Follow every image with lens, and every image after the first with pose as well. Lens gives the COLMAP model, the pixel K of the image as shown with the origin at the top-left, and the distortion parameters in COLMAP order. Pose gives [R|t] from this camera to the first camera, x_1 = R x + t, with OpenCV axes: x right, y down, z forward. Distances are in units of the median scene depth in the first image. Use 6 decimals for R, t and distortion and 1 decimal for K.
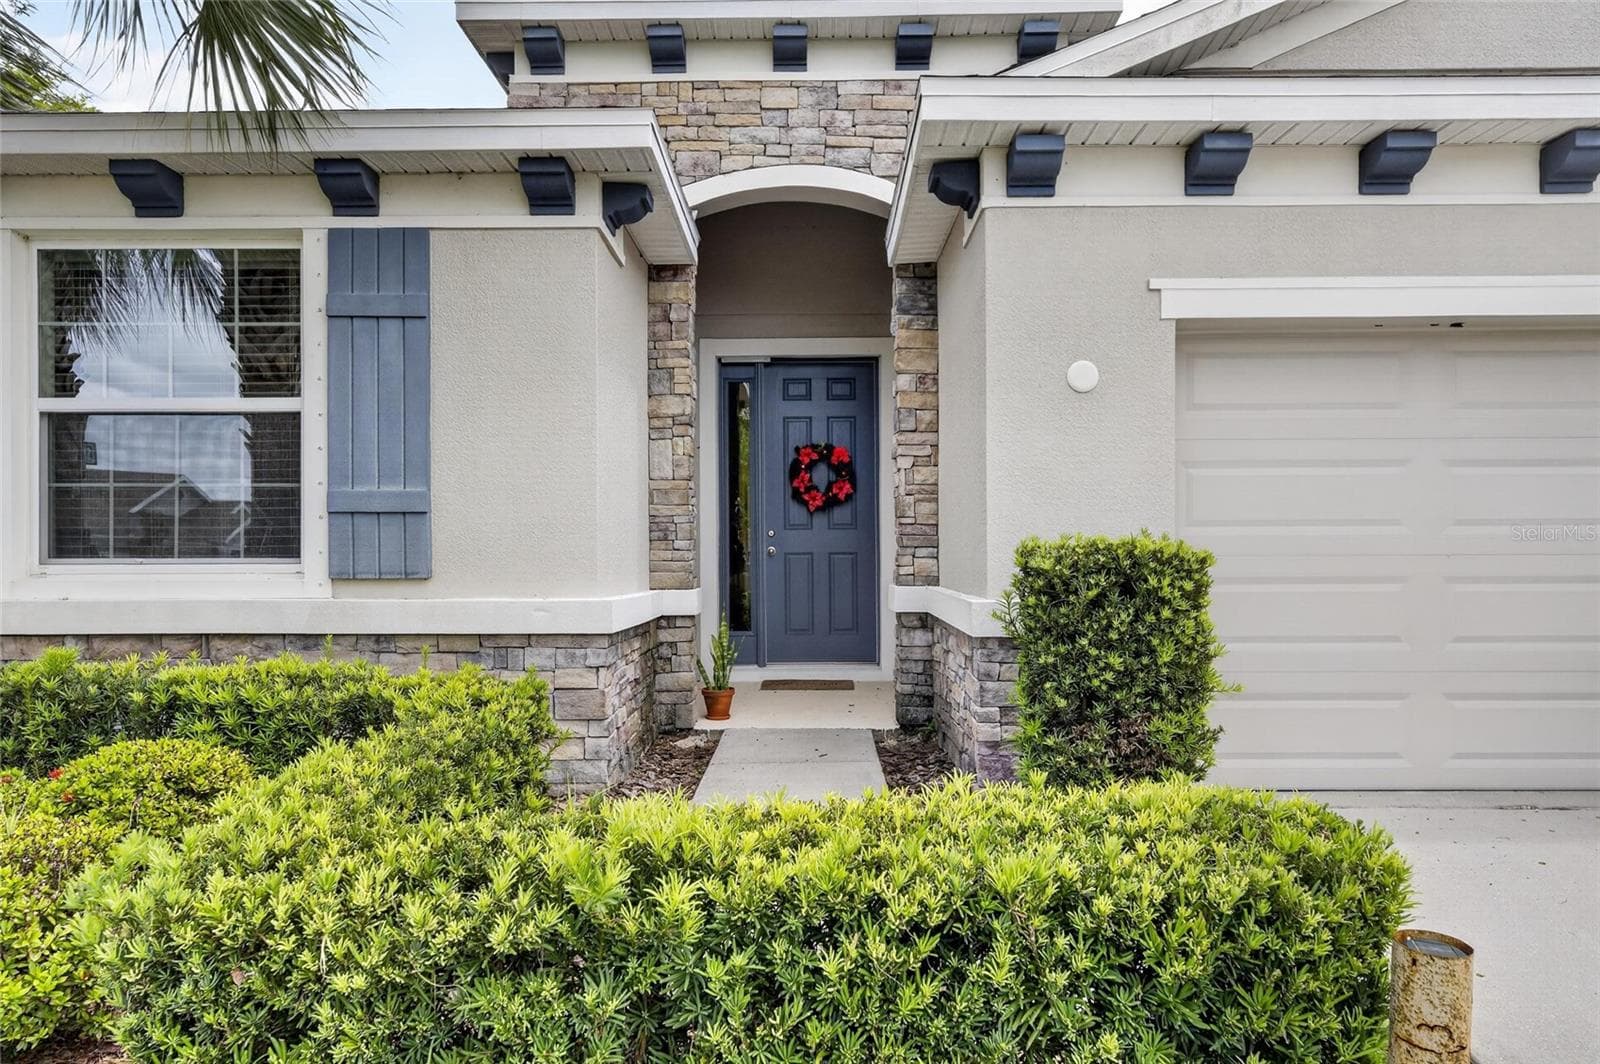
lens RADIAL K [[1056.4, 0, 805.0], [0, 1056.4, 558.4], [0, 0, 1]] dist [0.009531, 0.001581]
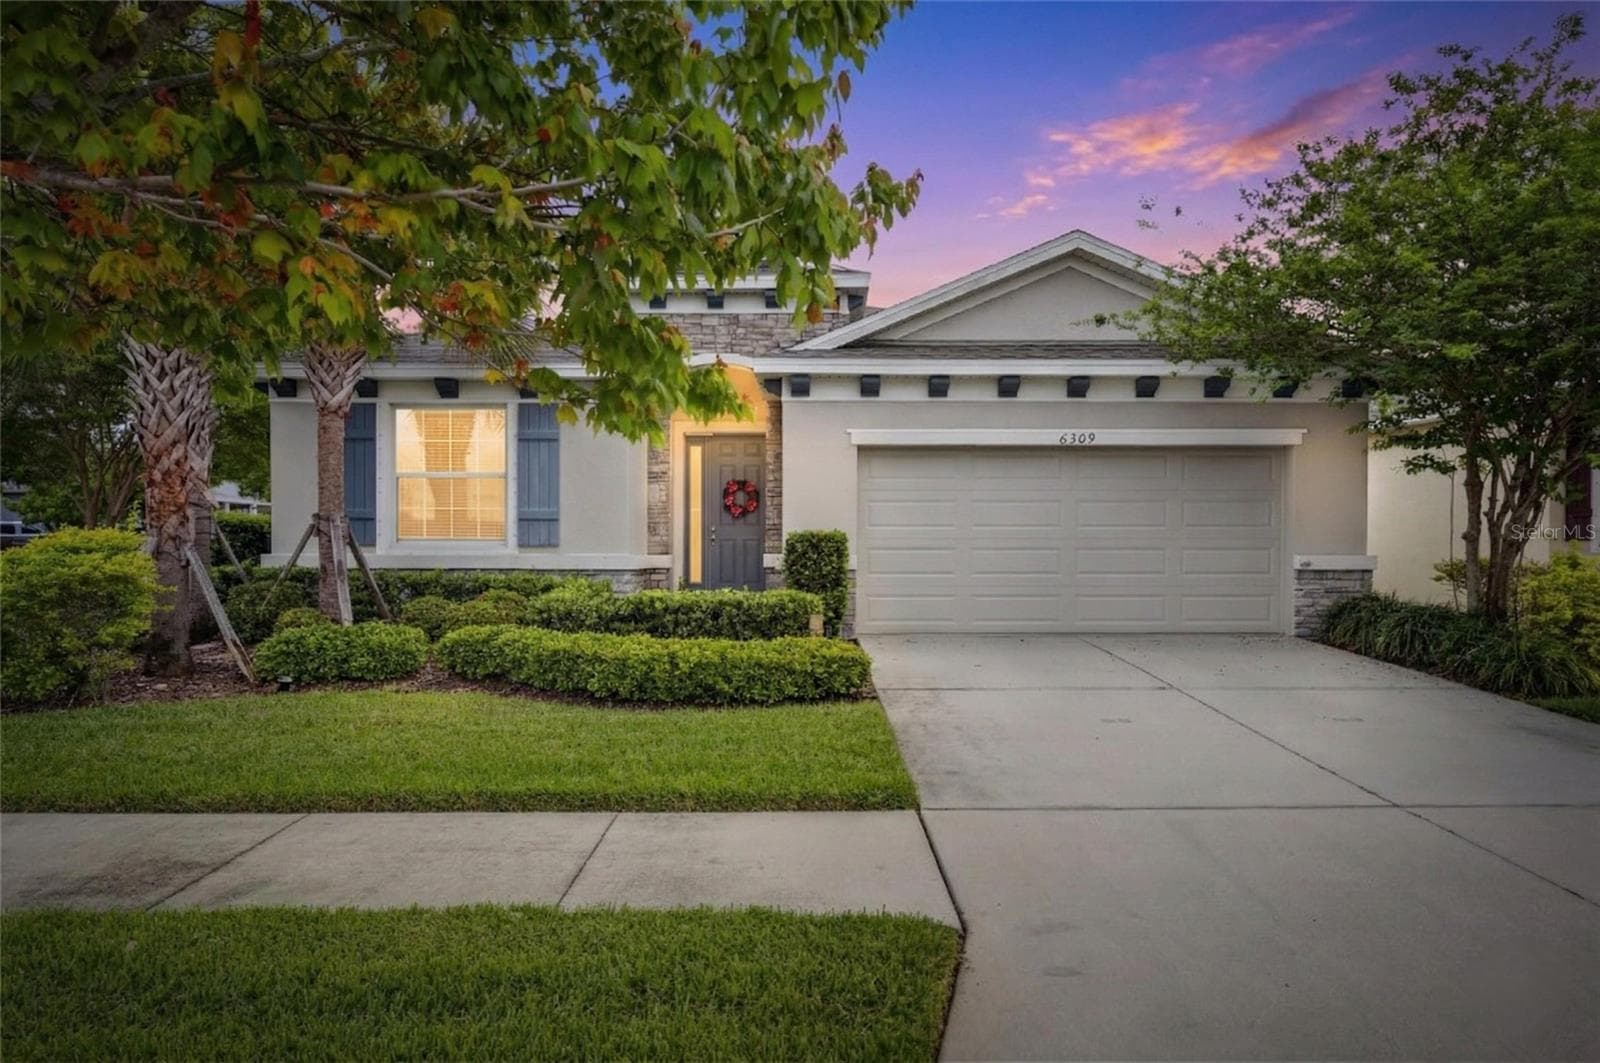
lens RADIAL K [[1056.4, 0, 805.0], [0, 1056.4, 557.9], [0, 0, 1]] dist [0.009531, 0.001581]
pose [[0.999898, 0.005879, 0.013054, 0.181374], [-0.005921, 0.999977, 0.003162, 0.033940], [-0.013035, -0.003239, 0.999910, -1.443401]]
